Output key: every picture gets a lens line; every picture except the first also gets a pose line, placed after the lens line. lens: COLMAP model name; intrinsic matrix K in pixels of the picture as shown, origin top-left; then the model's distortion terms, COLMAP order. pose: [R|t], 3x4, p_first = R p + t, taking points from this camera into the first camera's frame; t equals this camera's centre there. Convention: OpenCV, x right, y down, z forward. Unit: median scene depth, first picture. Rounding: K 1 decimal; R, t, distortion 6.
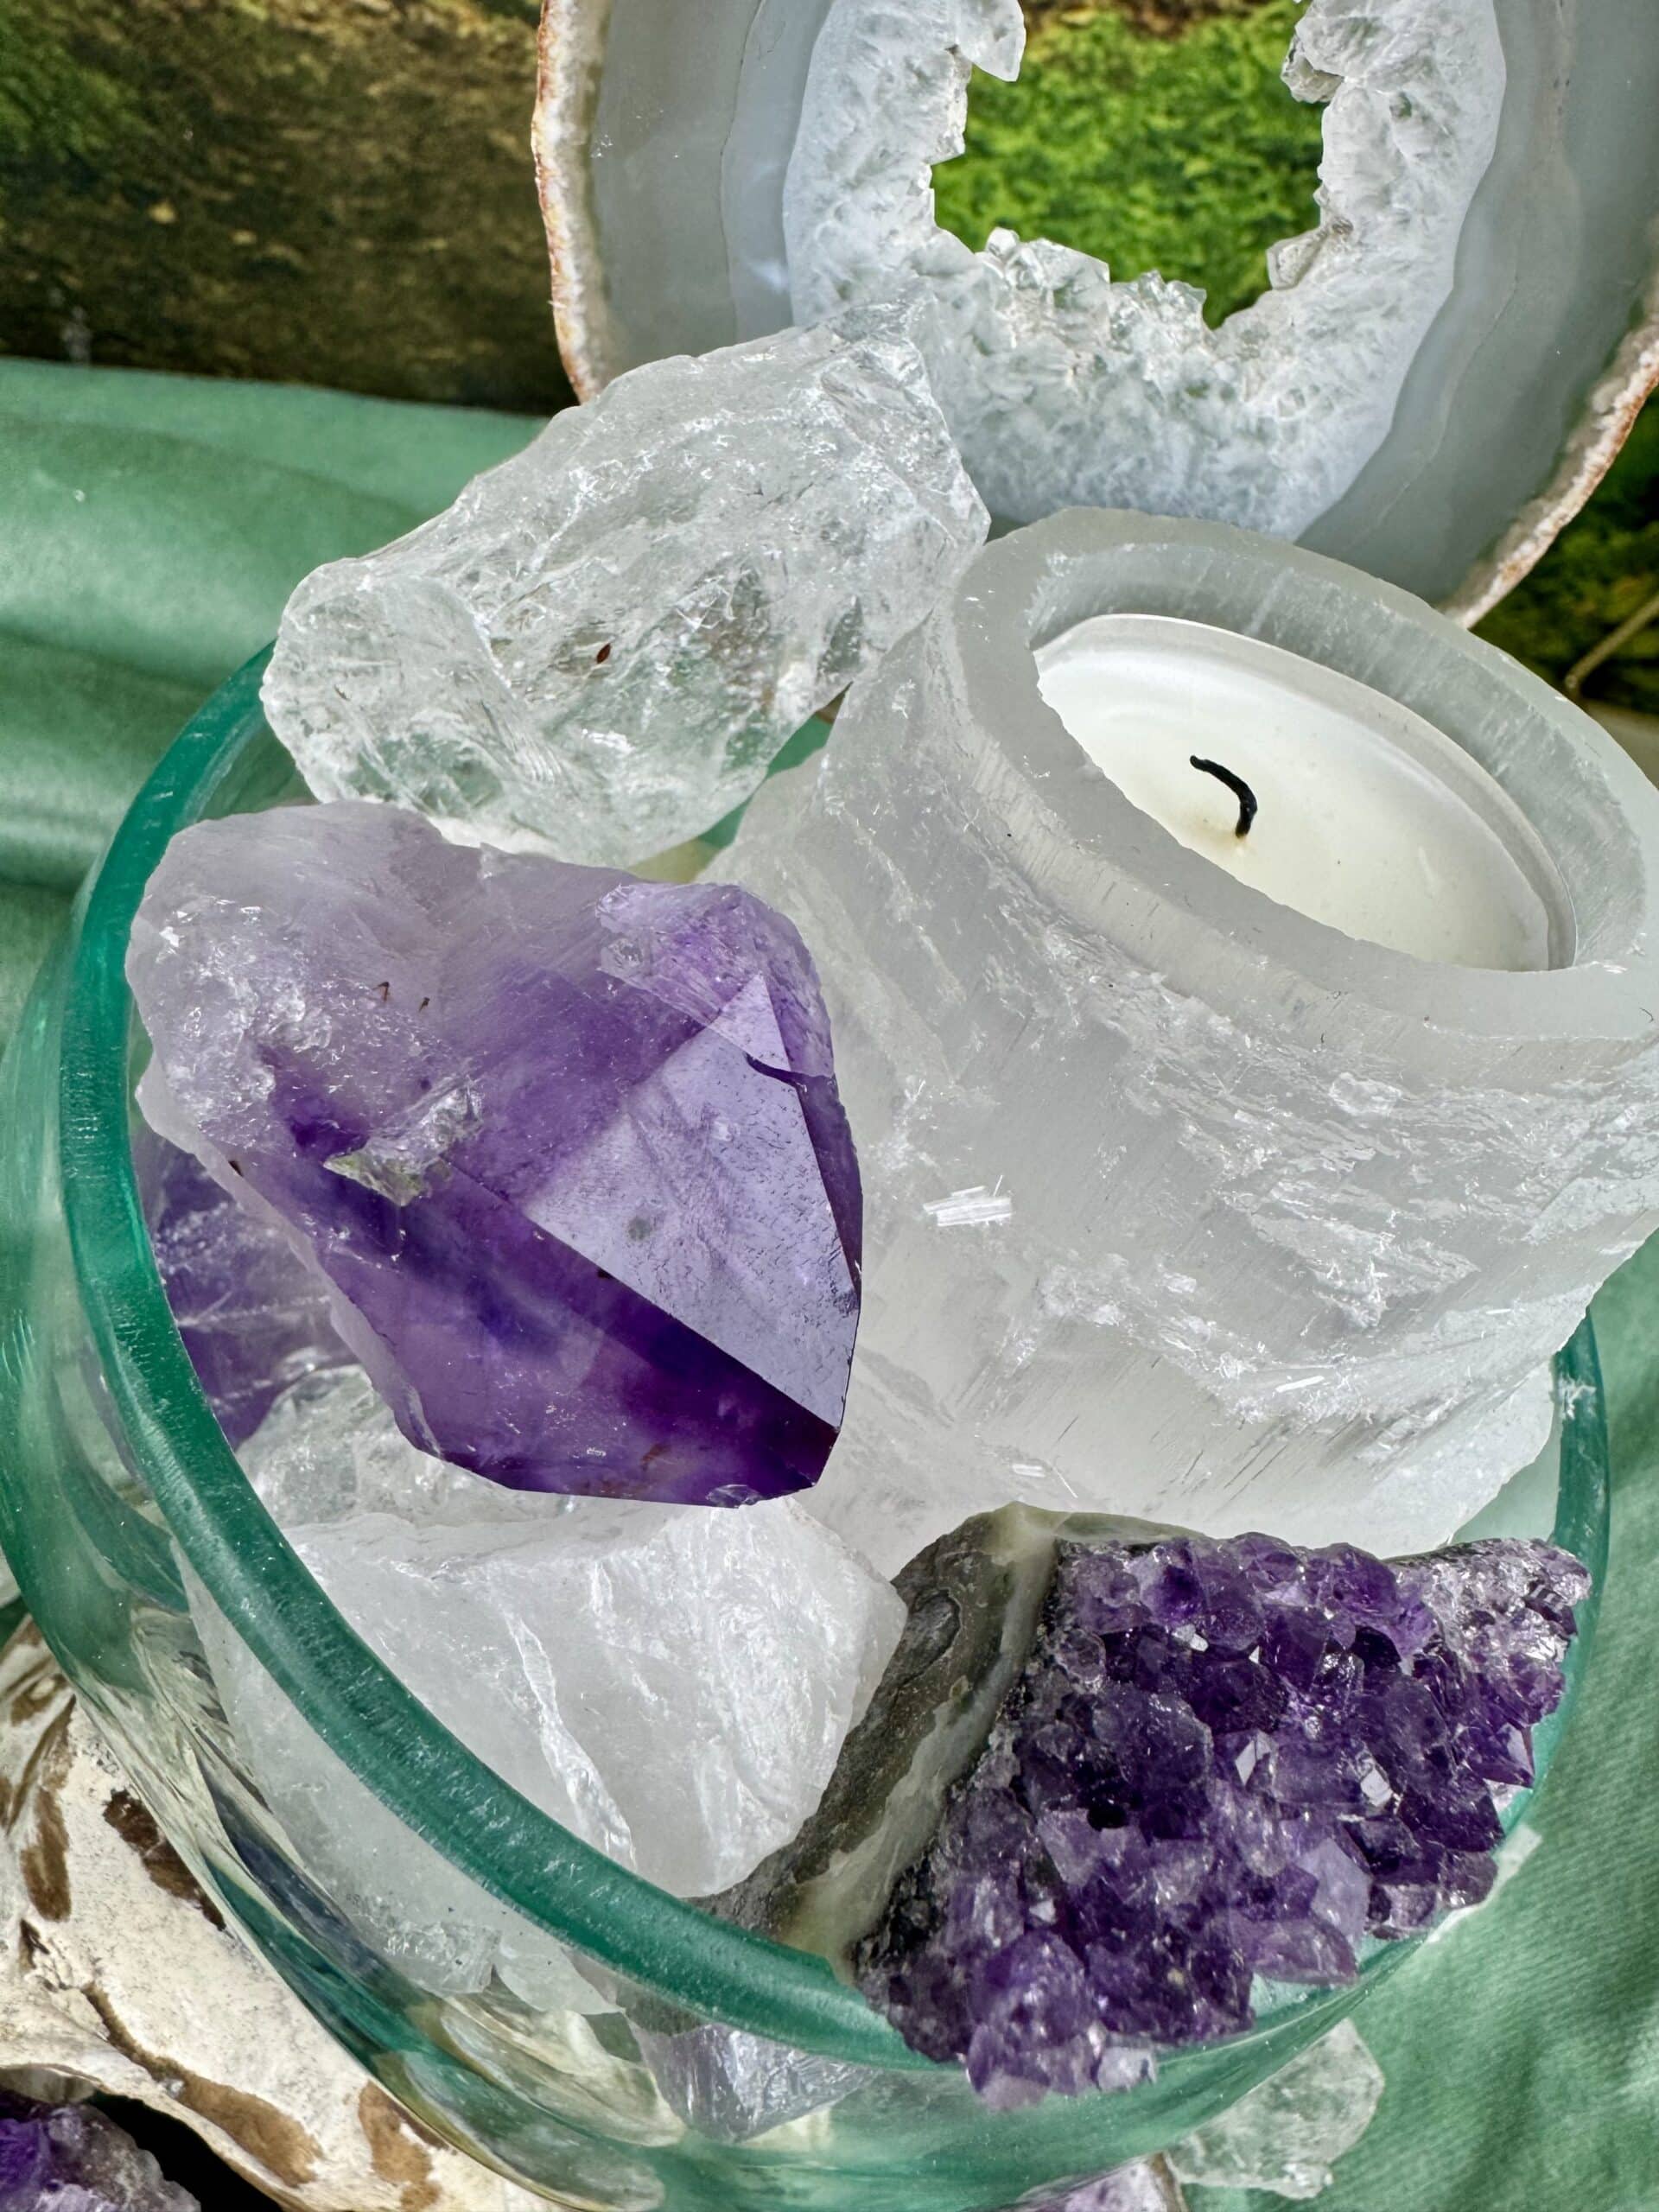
lens RADIAL K [[1616.3, 0, 828.3], [0, 1616.3, 1061.1], [0, 0, 1]] dist [0.006490, 0.001620]
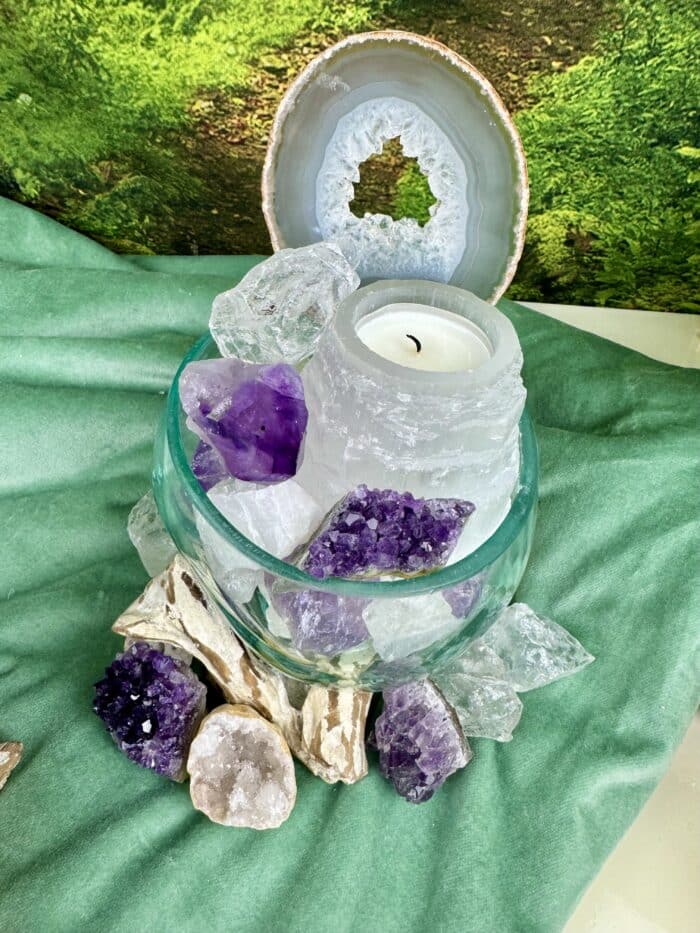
lens RADIAL K [[652.5, 0, 350.0], [0, 652.5, 466.5], [0, 0, 1]] dist [0.034083, -0.001117]
pose [[0.971709, -0.028367, -0.234470, 0.434326], [0.018902, 0.998917, -0.042519, 0.215649], [0.235422, 0.036884, 0.971193, -0.663108]]
